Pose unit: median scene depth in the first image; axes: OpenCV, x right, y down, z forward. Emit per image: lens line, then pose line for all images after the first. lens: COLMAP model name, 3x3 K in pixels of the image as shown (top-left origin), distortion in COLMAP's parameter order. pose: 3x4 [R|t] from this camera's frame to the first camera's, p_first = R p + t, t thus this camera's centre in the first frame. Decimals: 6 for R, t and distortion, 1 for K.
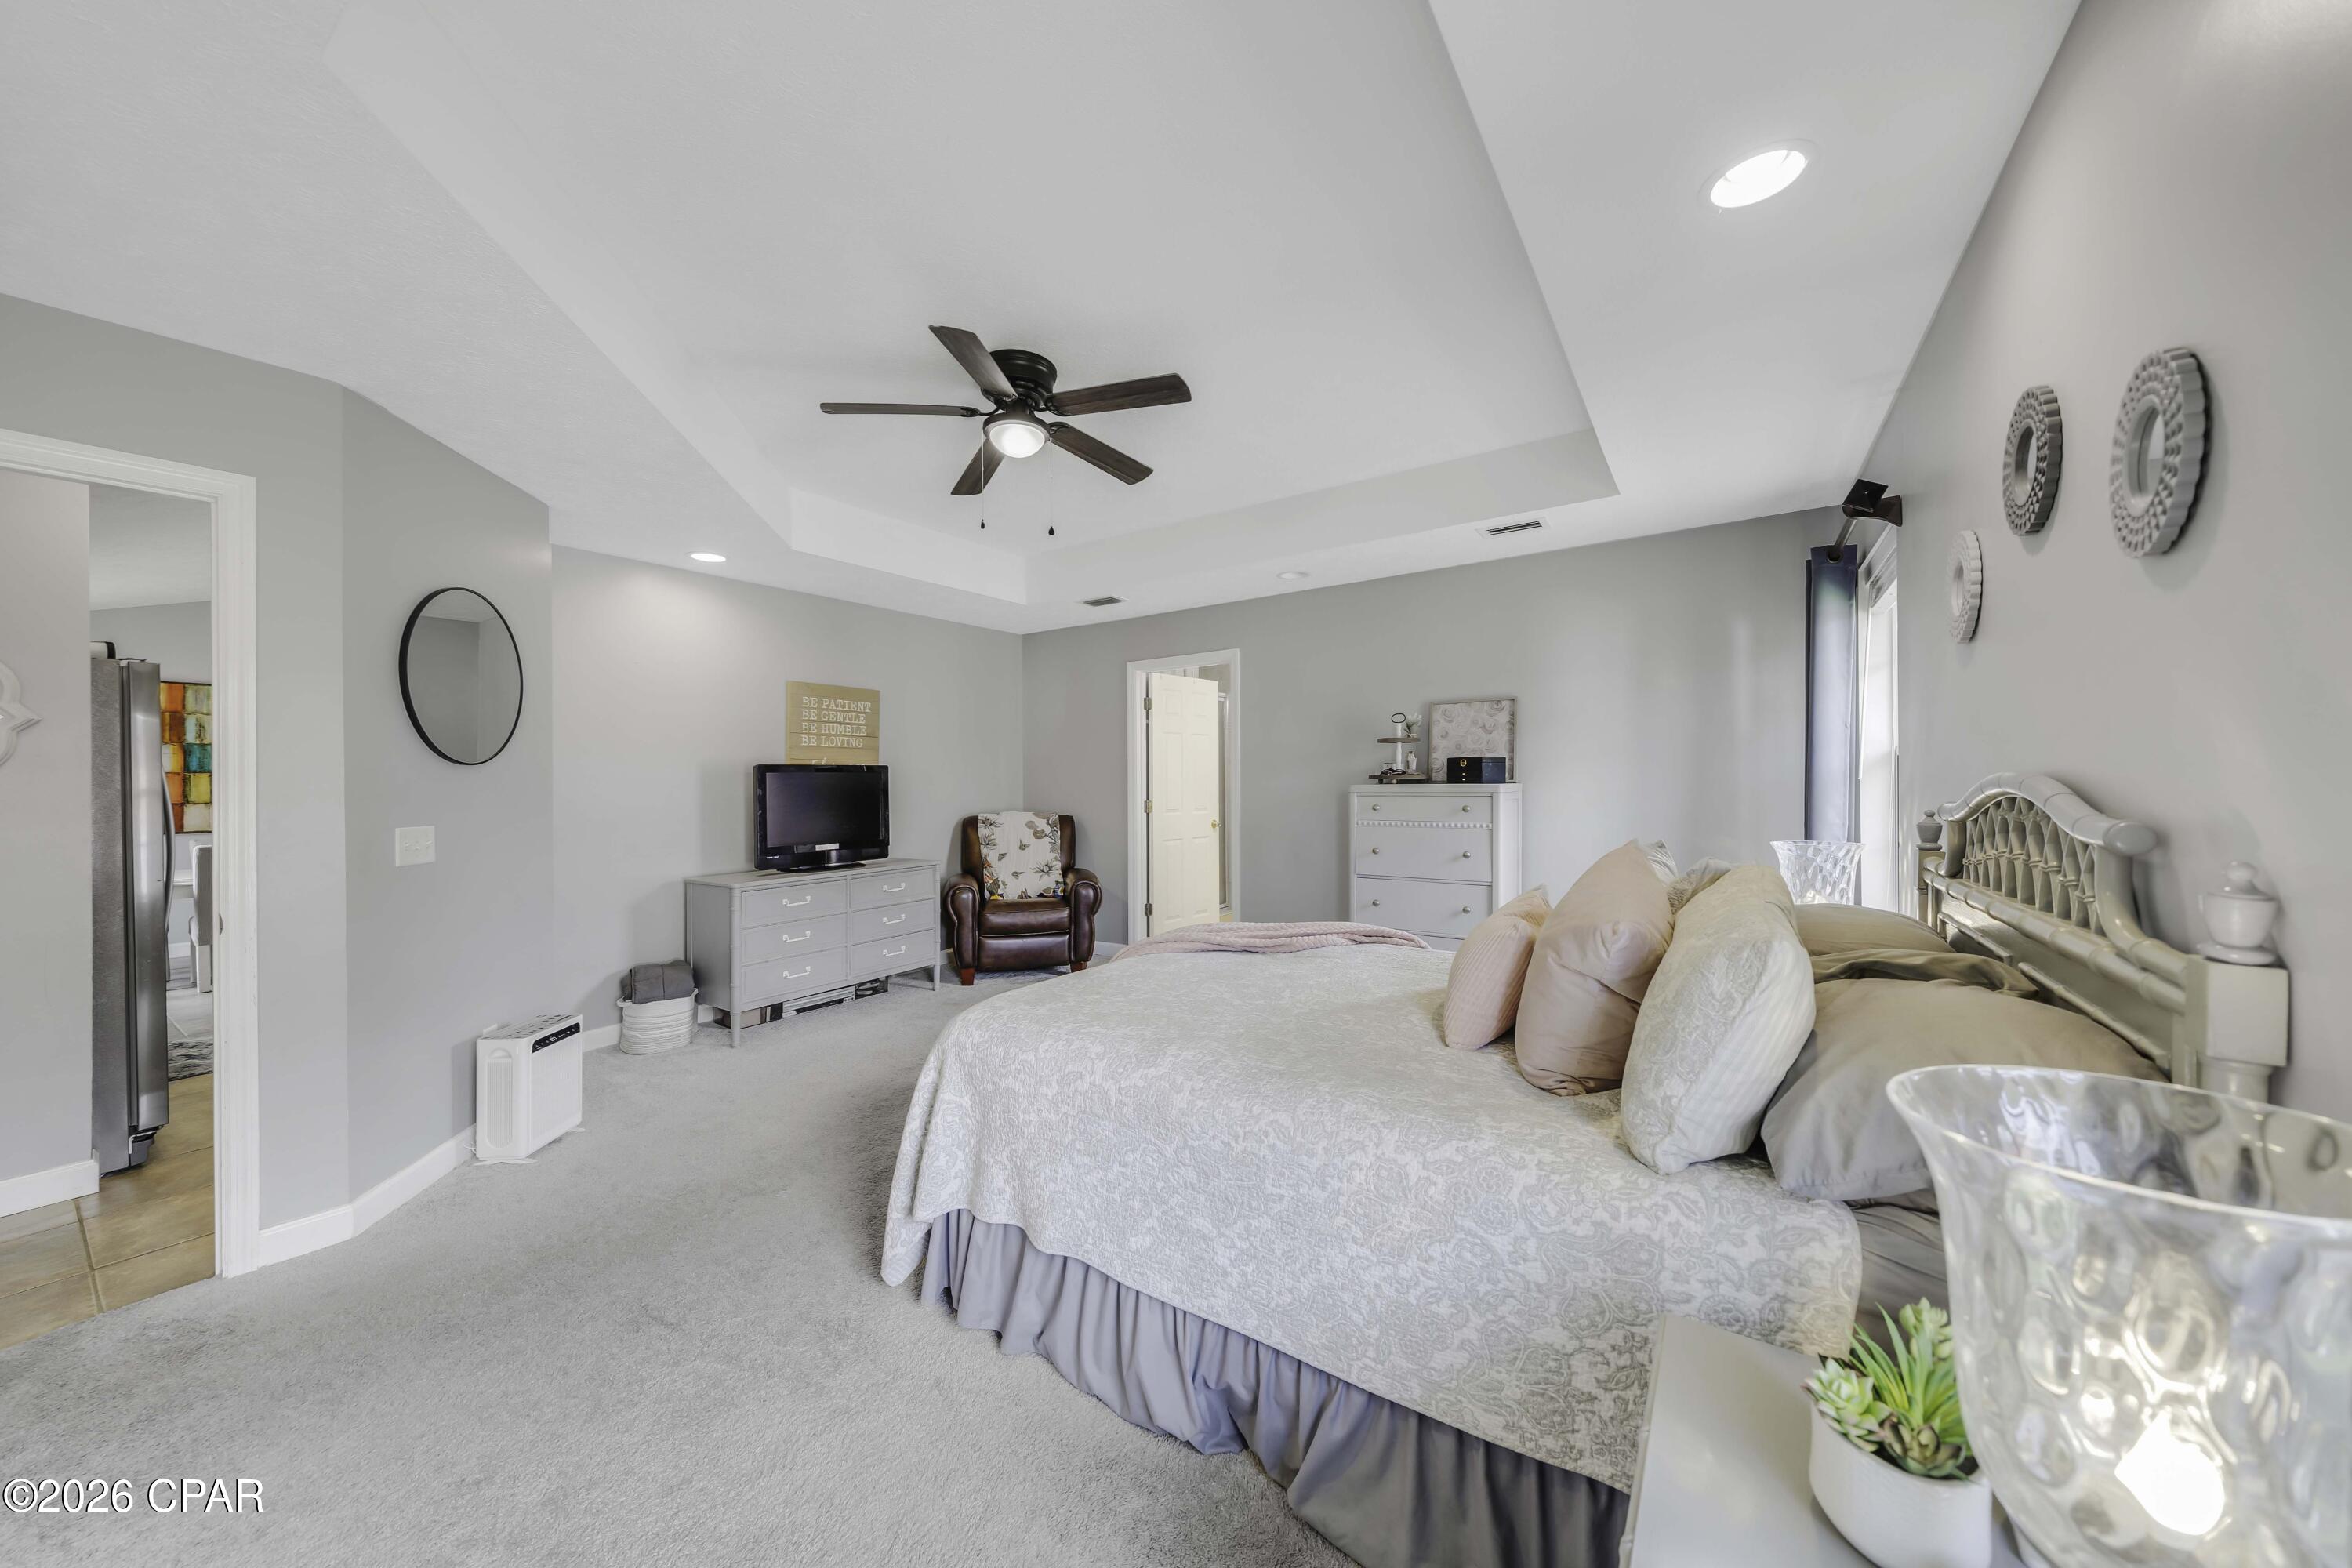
lens RADIAL K [[822.0, 0, 1169.8], [0, 822.0, 772.9], [0, 0, 1]] dist [-0.007567, -0.000100]
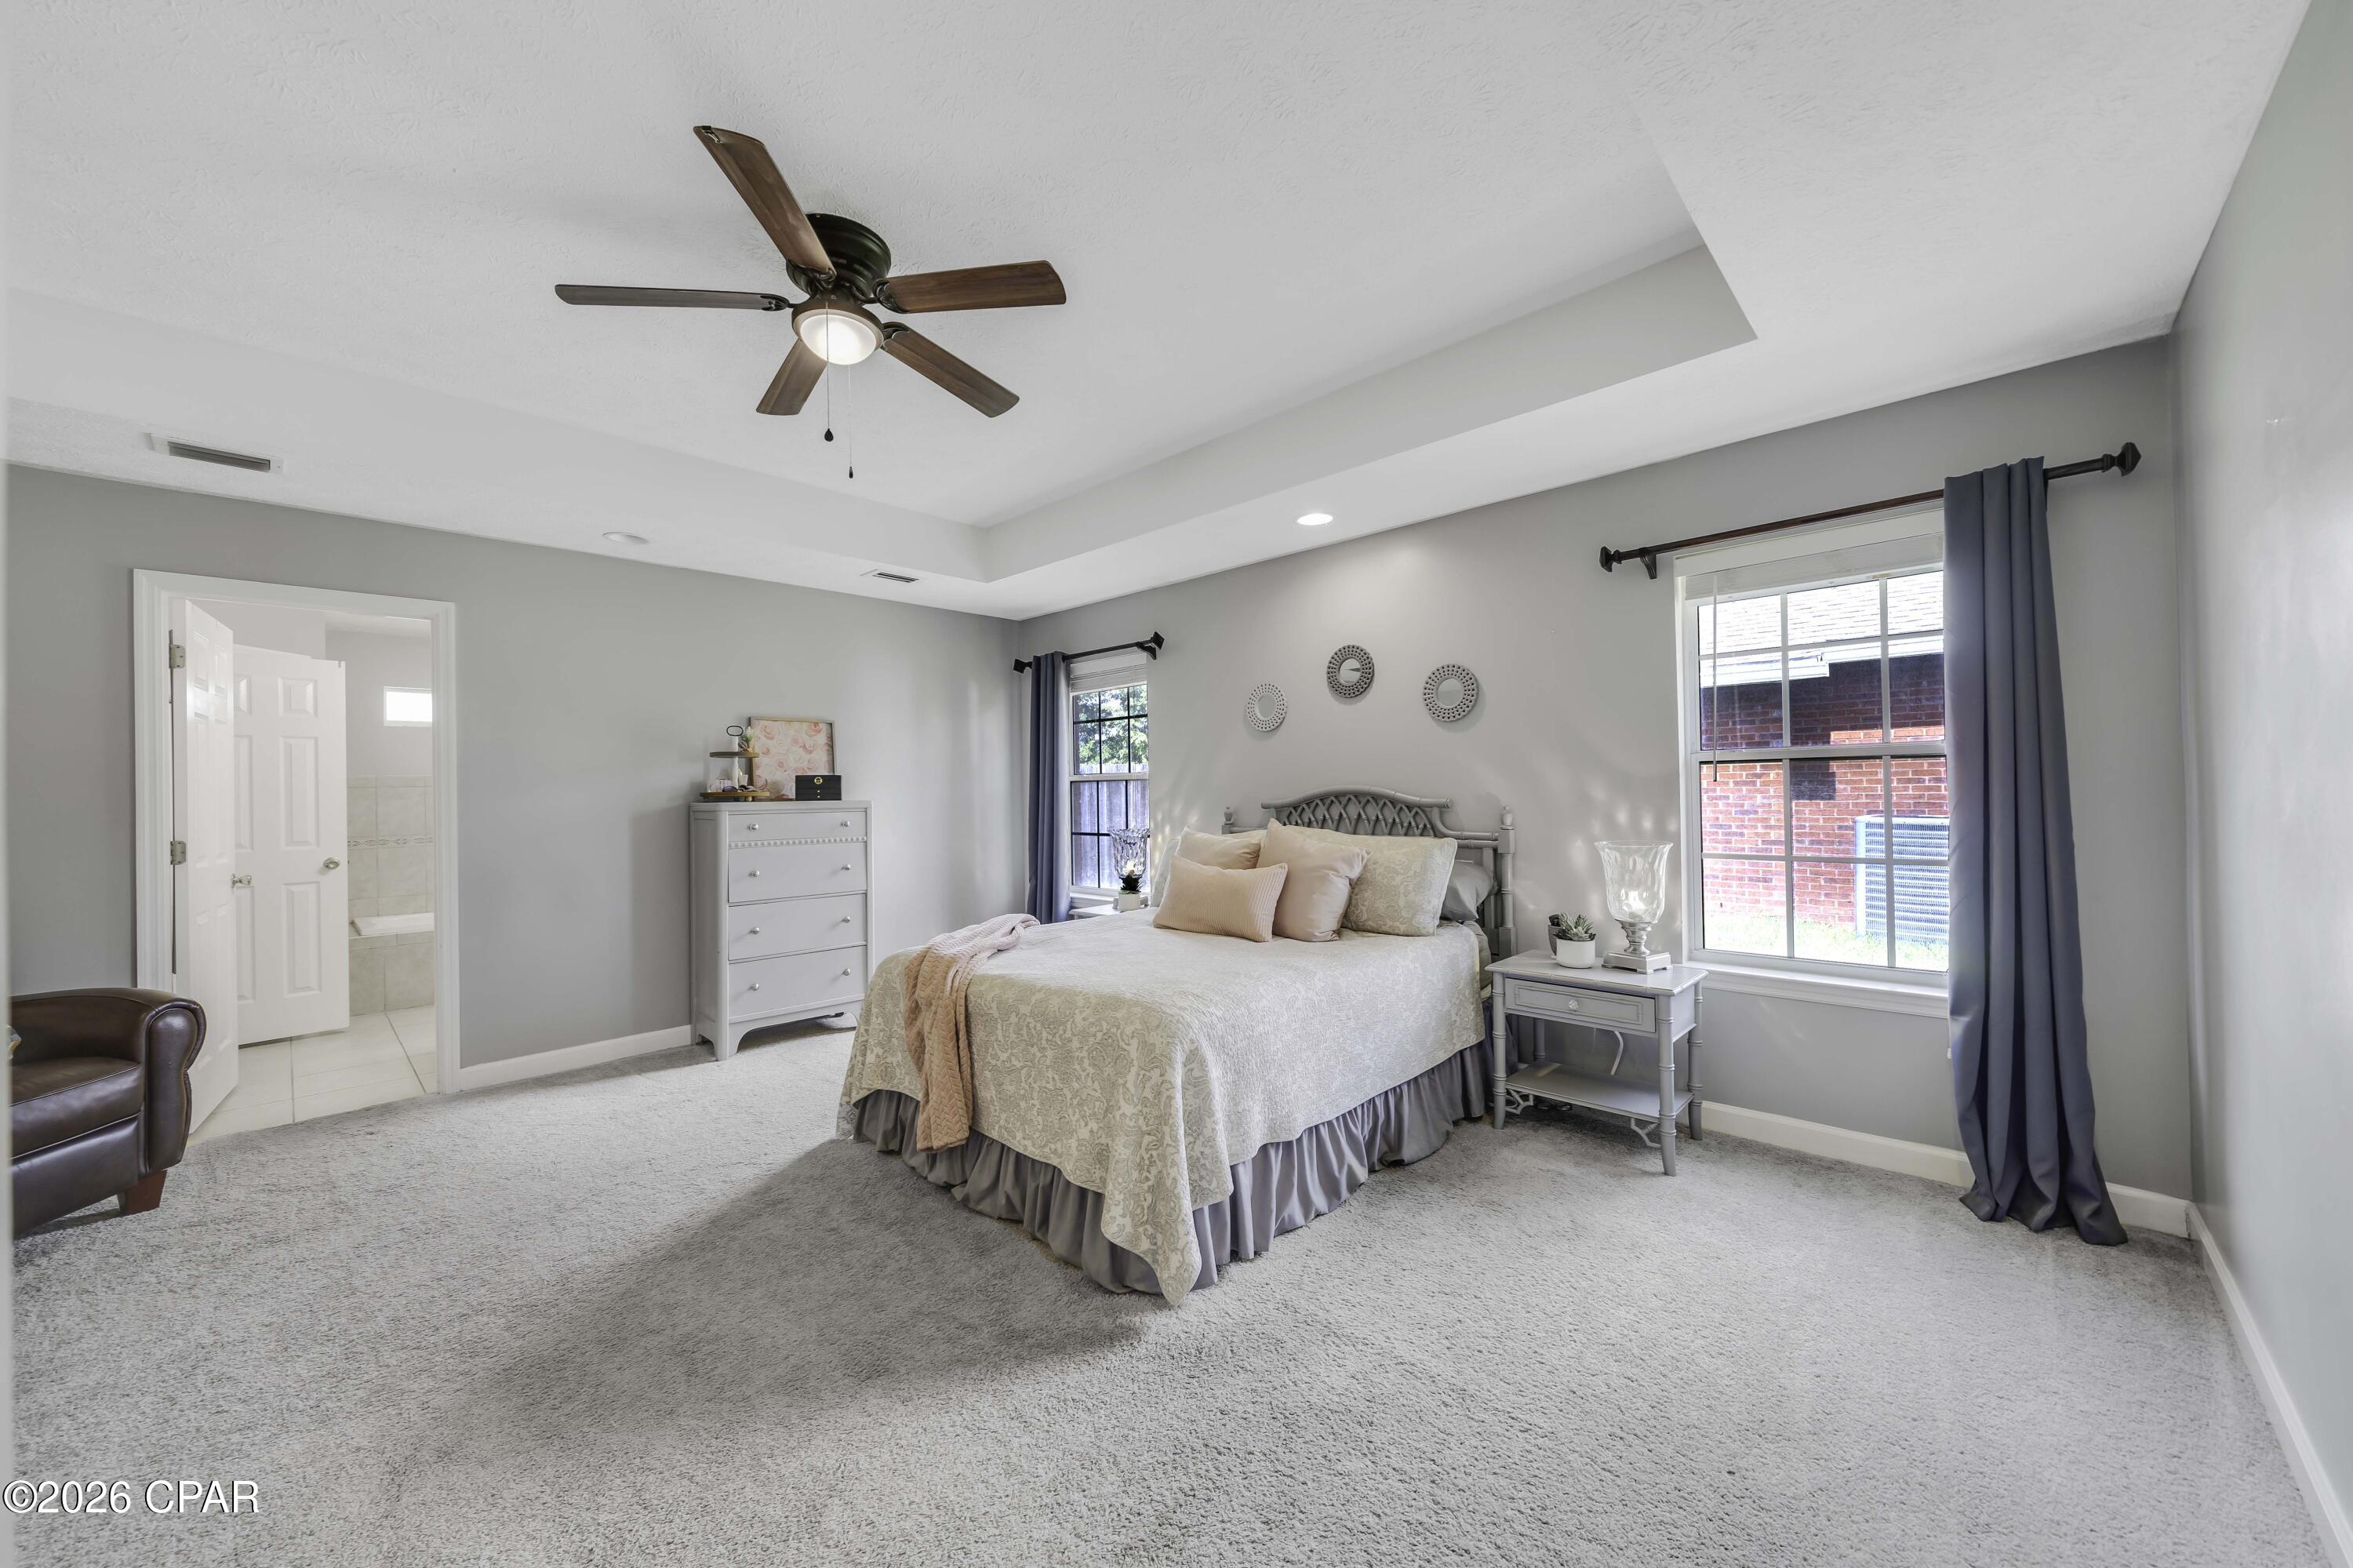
lens RADIAL K [[829.4, 0, 1176.5], [0, 829.4, 784.0], [0, 0, 1]] dist [-0.001038, -0.000061]
pose [[0.169267, 0.020030, 0.985367, -0.594816], [0.006337, 0.999751, -0.021411, 0.017387], [-0.985550, 0.009869, 0.169098, 0.379554]]
